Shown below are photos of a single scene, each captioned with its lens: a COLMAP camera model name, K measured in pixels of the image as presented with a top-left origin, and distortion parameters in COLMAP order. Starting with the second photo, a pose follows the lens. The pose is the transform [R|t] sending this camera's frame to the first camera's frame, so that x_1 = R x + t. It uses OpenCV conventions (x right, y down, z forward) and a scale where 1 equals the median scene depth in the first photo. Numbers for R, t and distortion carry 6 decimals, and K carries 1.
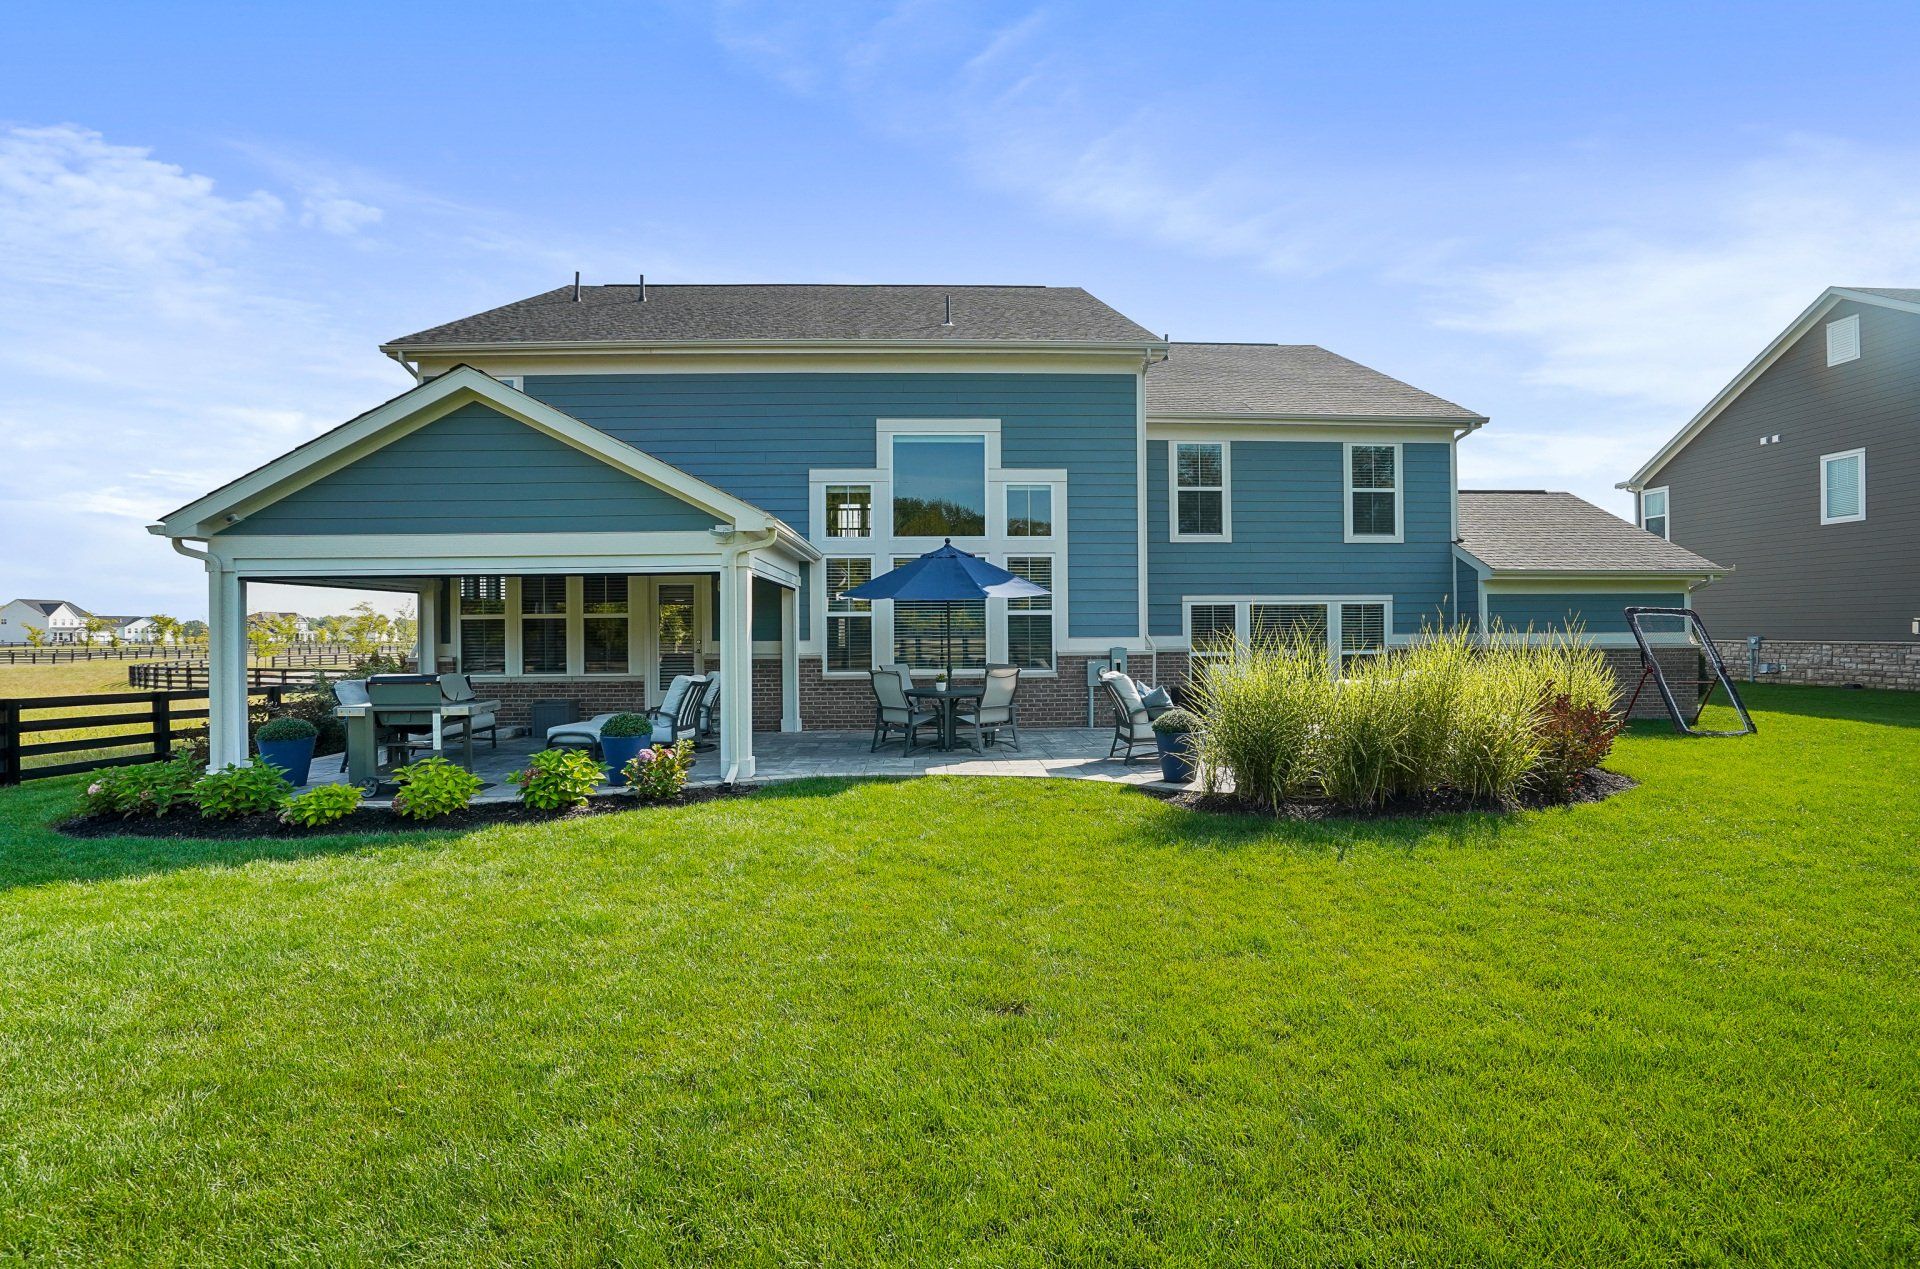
lens RADIAL K [[816.2, 0, 960.0], [0, 816.2, 634.5], [0, 0, 1]] dist [-0.019321, 0.000117]
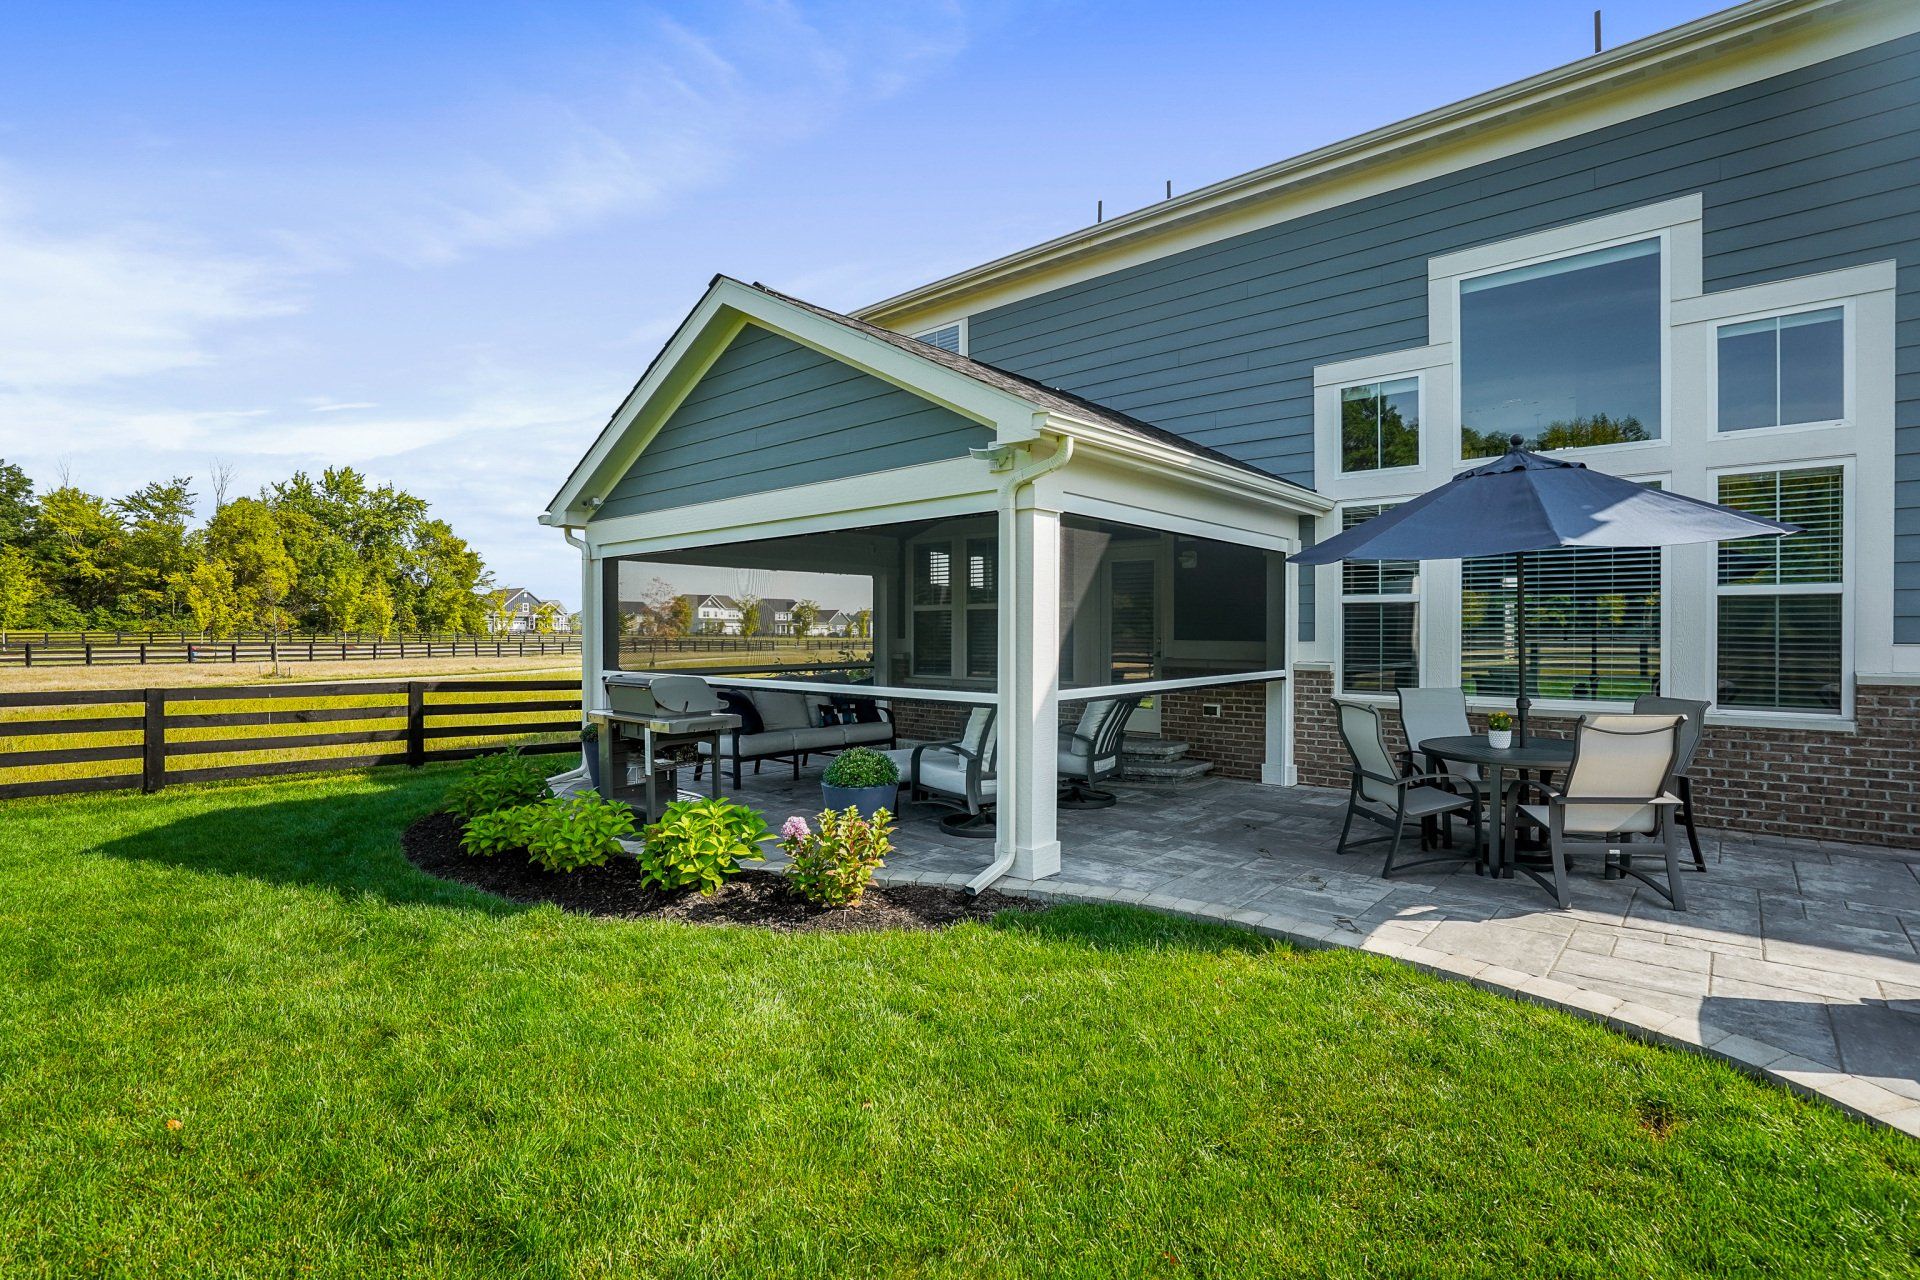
lens RADIAL K [[883.6, 0, 1007.9], [0, 883.6, 641.9], [0, 0, 1]] dist [-0.001238, 0.000246]
pose [[0.759598, 0.017196, -0.650165, 0.080174], [-0.010842, 0.999846, 0.013778, 0.000876], [0.650302, -0.003417, 0.759668, 0.328715]]
